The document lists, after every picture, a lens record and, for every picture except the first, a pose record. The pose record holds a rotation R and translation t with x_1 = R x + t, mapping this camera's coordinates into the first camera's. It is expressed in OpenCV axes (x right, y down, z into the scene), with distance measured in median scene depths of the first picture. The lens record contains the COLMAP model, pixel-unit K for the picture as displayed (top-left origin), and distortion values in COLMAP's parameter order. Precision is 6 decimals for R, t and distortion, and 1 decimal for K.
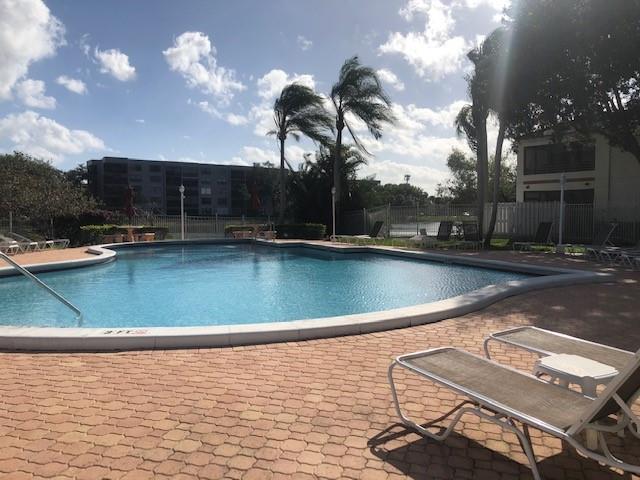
lens RADIAL K [[524.8, 0, 326.6], [0, 524.8, 249.9], [0, 0, 1]] dist [0.011284, -0.011164]
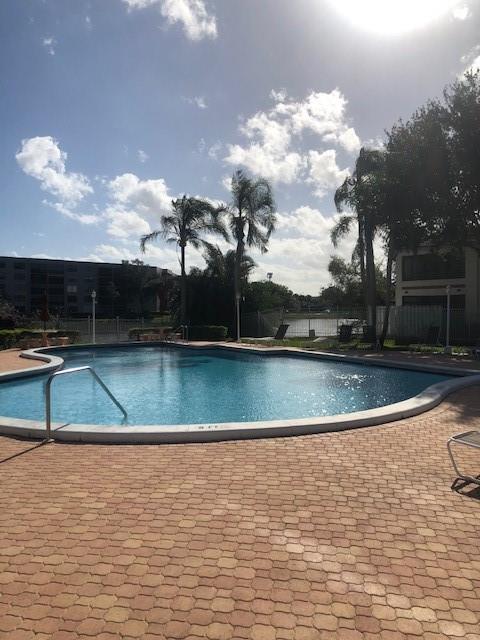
lens RADIAL K [[524.8, 0, 246.7], [0, 524.8, 301.1], [0, 0, 1]] dist [0.011284, -0.011164]
pose [[0.993981, 0.000722, 0.109553, -0.089923], [0.008724, 0.996281, -0.085717, -0.009967], [-0.109207, 0.086157, 0.990278, -0.074070]]
